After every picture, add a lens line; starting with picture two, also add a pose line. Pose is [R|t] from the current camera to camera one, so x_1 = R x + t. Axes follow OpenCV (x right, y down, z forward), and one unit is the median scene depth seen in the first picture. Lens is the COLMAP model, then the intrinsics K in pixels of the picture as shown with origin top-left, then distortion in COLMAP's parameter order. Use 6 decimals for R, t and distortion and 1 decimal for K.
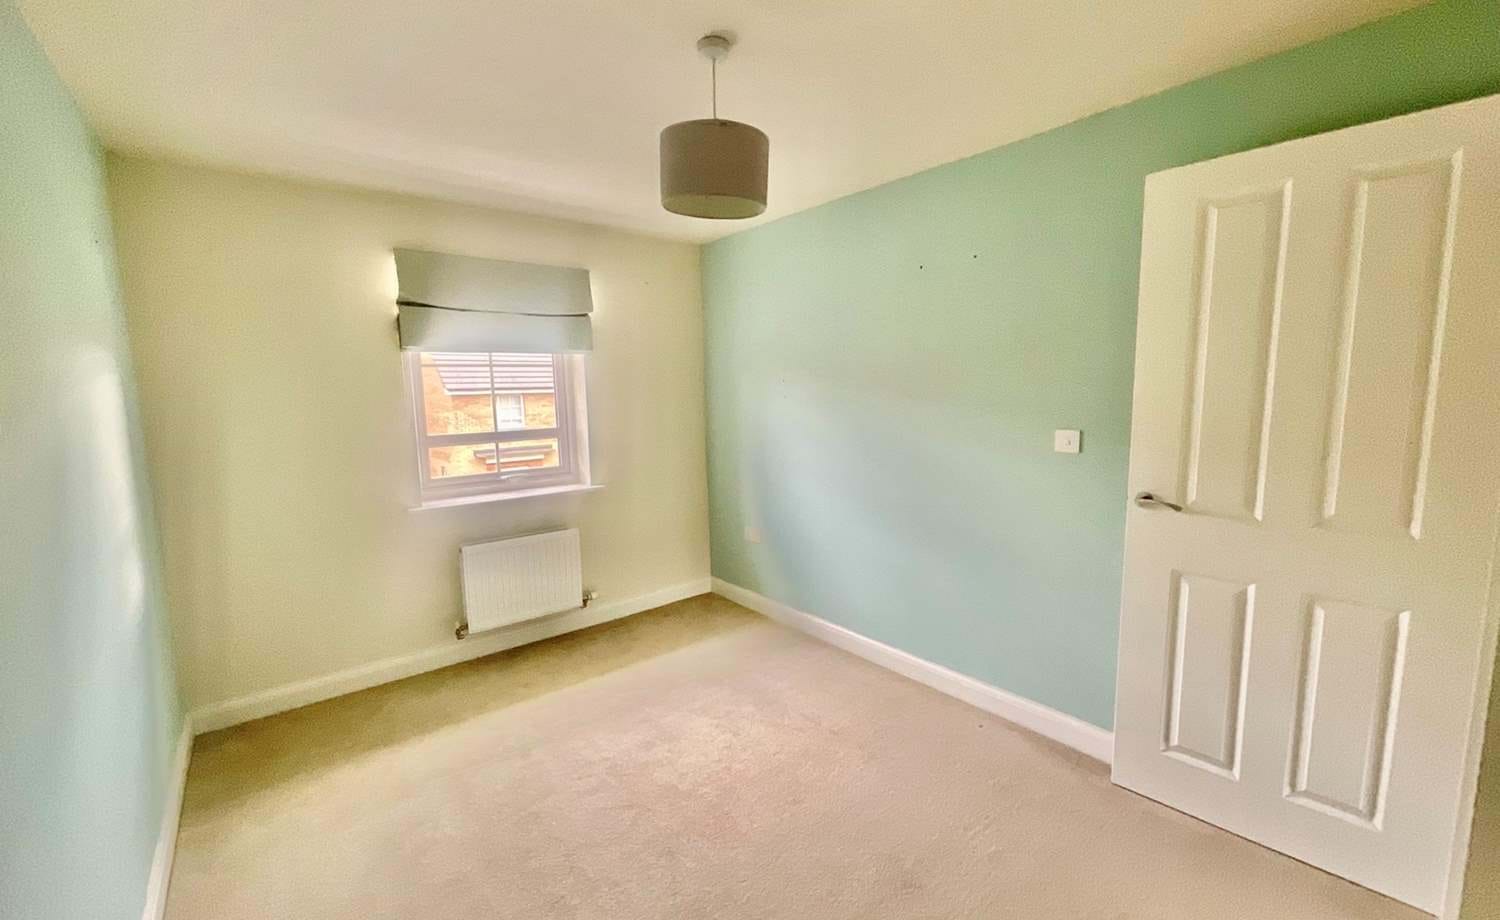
lens RADIAL K [[613.5, 0, 744.9], [0, 613.5, 462.6], [0, 0, 1]] dist [-0.000160, 0.000303]
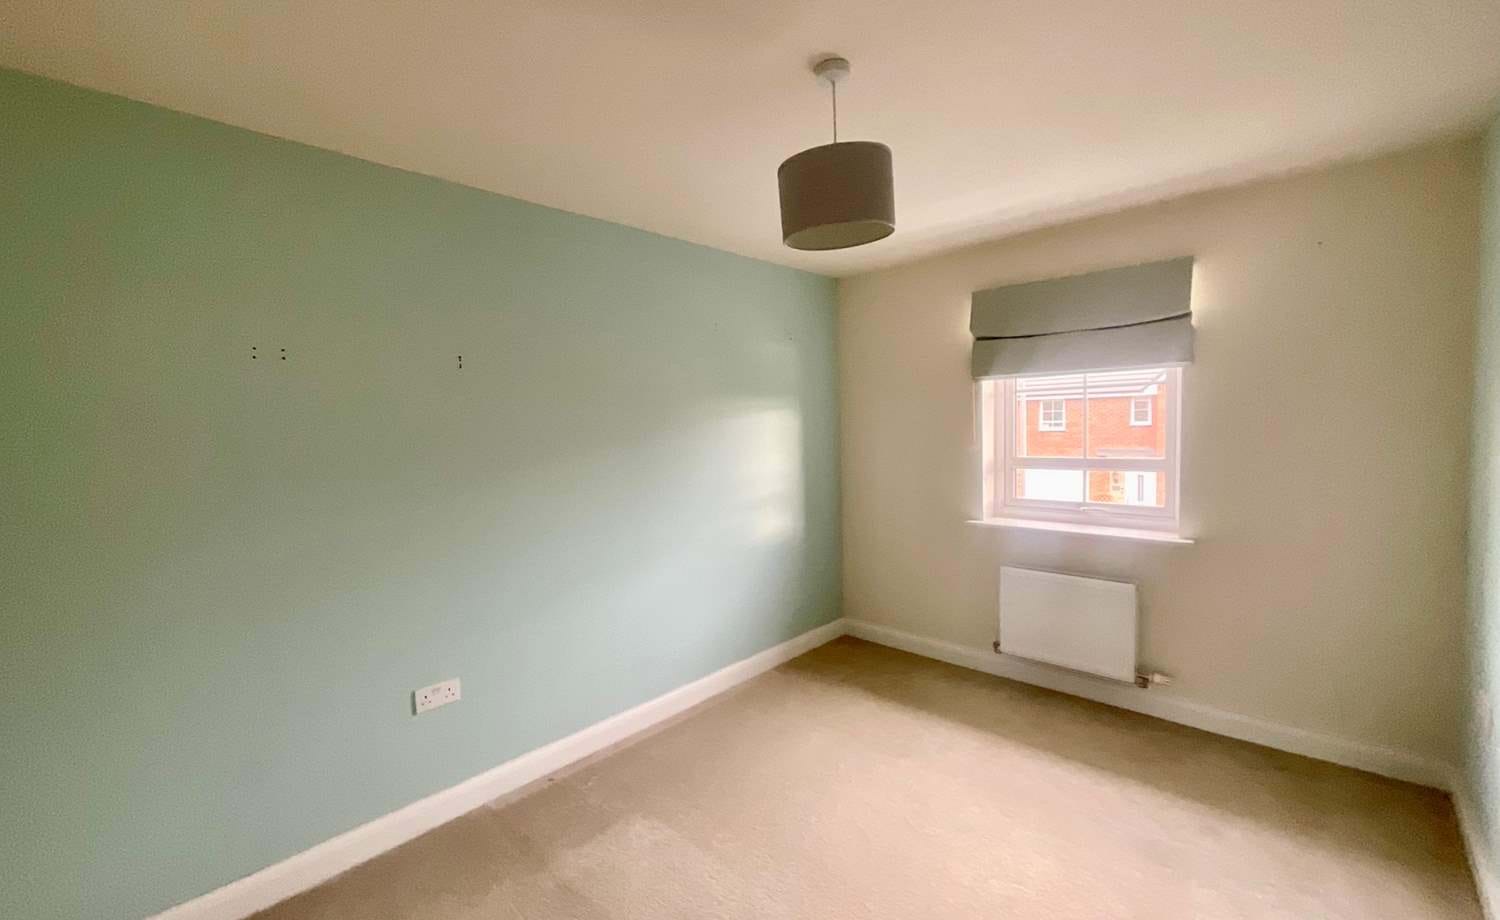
lens RADIAL K [[613.5, 0, 755.7], [0, 613.5, 458.9], [0, 0, 1]] dist [-0.000160, 0.000303]
pose [[0.133050, 0.080539, -0.987832, 0.446871], [-0.096817, 0.992982, 0.067919, -0.065321], [0.986369, 0.086602, 0.139914, 0.388168]]
